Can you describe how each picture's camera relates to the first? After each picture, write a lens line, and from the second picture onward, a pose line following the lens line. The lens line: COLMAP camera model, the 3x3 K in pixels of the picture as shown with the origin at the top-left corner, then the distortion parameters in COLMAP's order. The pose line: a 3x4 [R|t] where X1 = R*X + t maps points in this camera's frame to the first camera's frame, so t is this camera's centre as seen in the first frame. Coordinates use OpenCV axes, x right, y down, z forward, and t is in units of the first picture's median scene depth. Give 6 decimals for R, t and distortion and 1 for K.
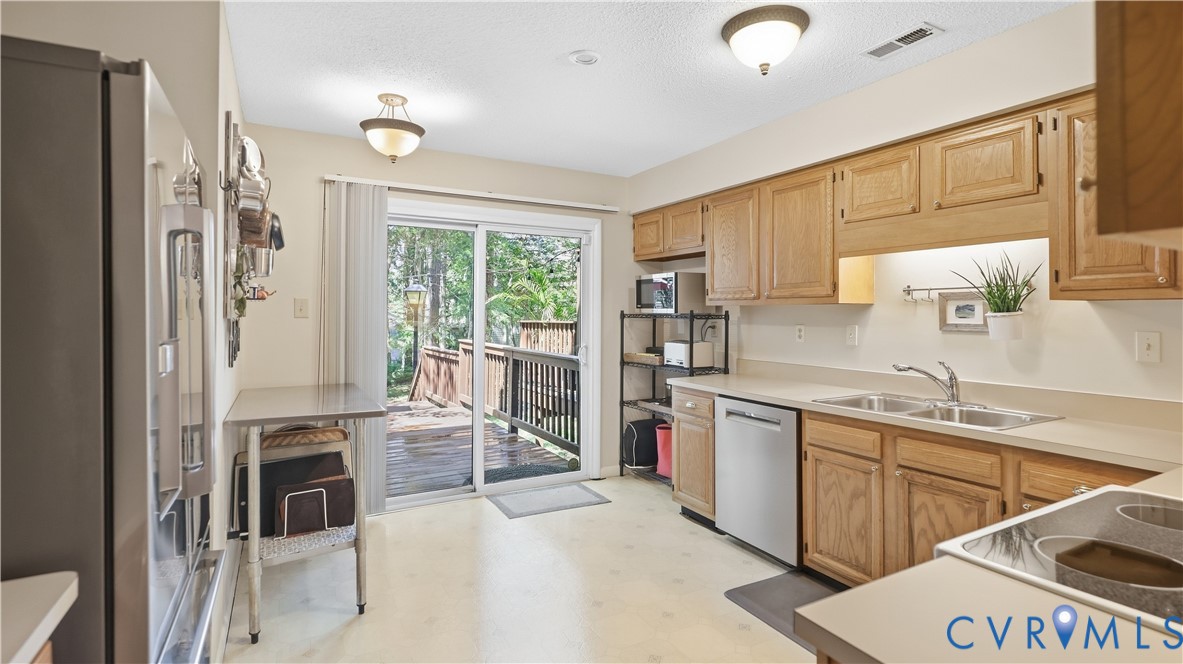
lens RADIAL K [[563.1, 0, 586.7], [0, 563.1, 311.7], [0, 0, 1]] dist [-0.003660, 0.002106]
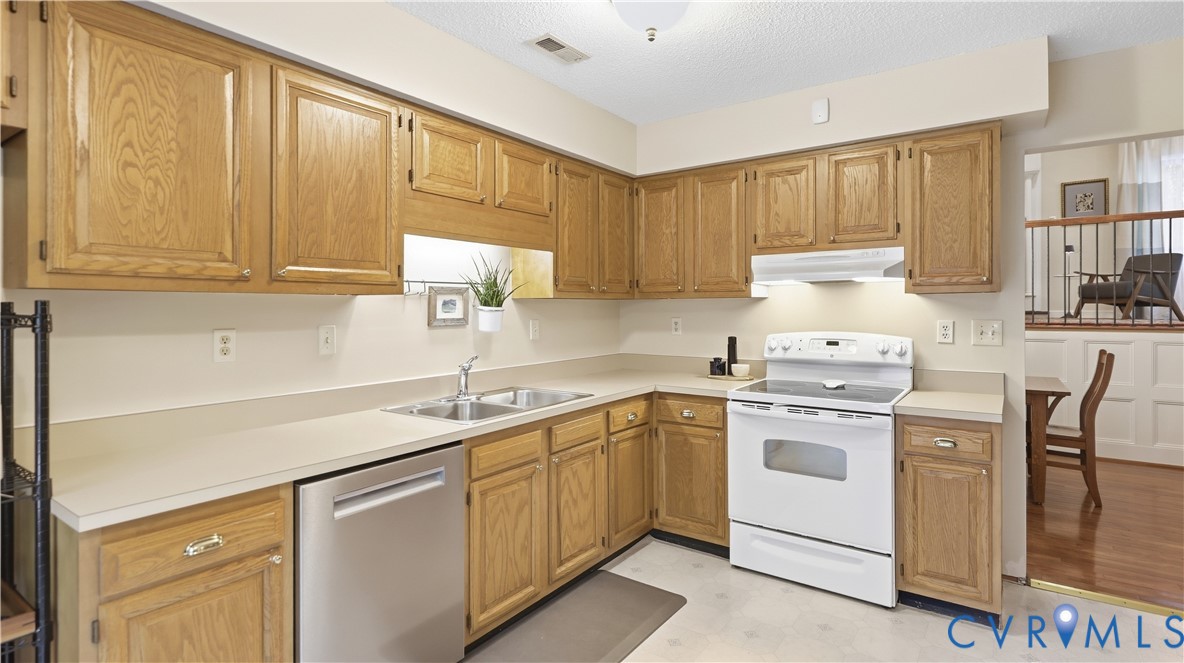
lens RADIAL K [[563.6, 0, 595.4], [0, 563.6, 310.8], [0, 0, 1]] dist [-0.003660, 0.002106]
pose [[-0.438792, -0.002689, 0.898584, -0.350036], [0.001819, 0.999991, 0.003880, 0.004077], [-0.898587, 0.003337, -0.438783, 1.161540]]
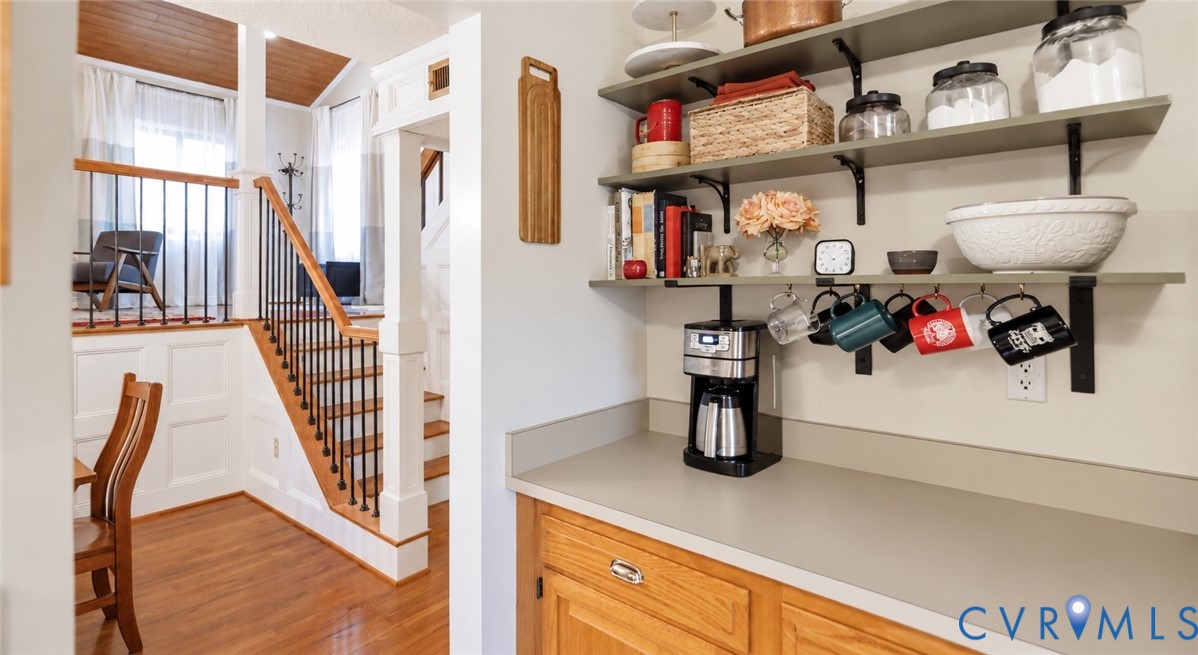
lens RADIAL K [[583.2, 0, 605.7], [0, 583.2, 276.7], [0, 0, 1]] dist [0.013051, 0.000573]
pose [[-0.924087, 0.001232, -0.382180, 0.053054], [0.006720, 0.999893, -0.013027, -0.023559], [0.382123, -0.014606, -0.923996, 0.457932]]
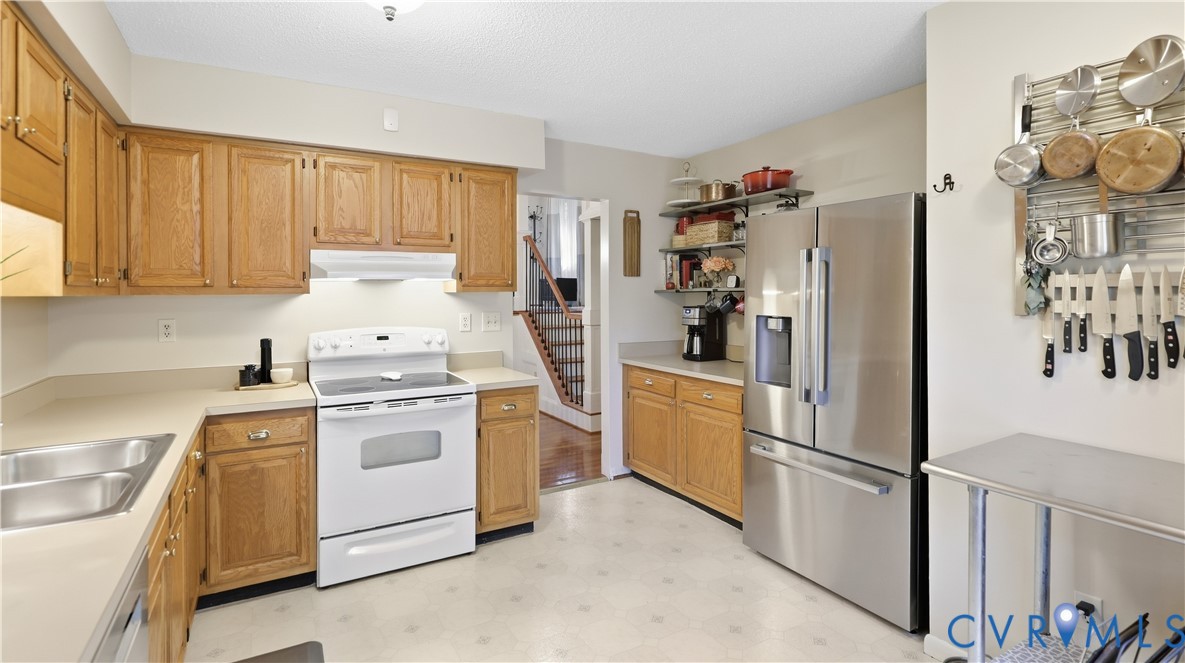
lens RADIAL K [[564.0, 0, 603.5], [0, 564.0, 293.9], [0, 0, 1]] dist [-0.003660, 0.002106]
pose [[-0.999344, 0.004850, -0.035896, 0.024591], [0.004953, 0.999984, -0.002777, -0.013108], [0.035882, -0.002953, -0.999352, 1.445112]]
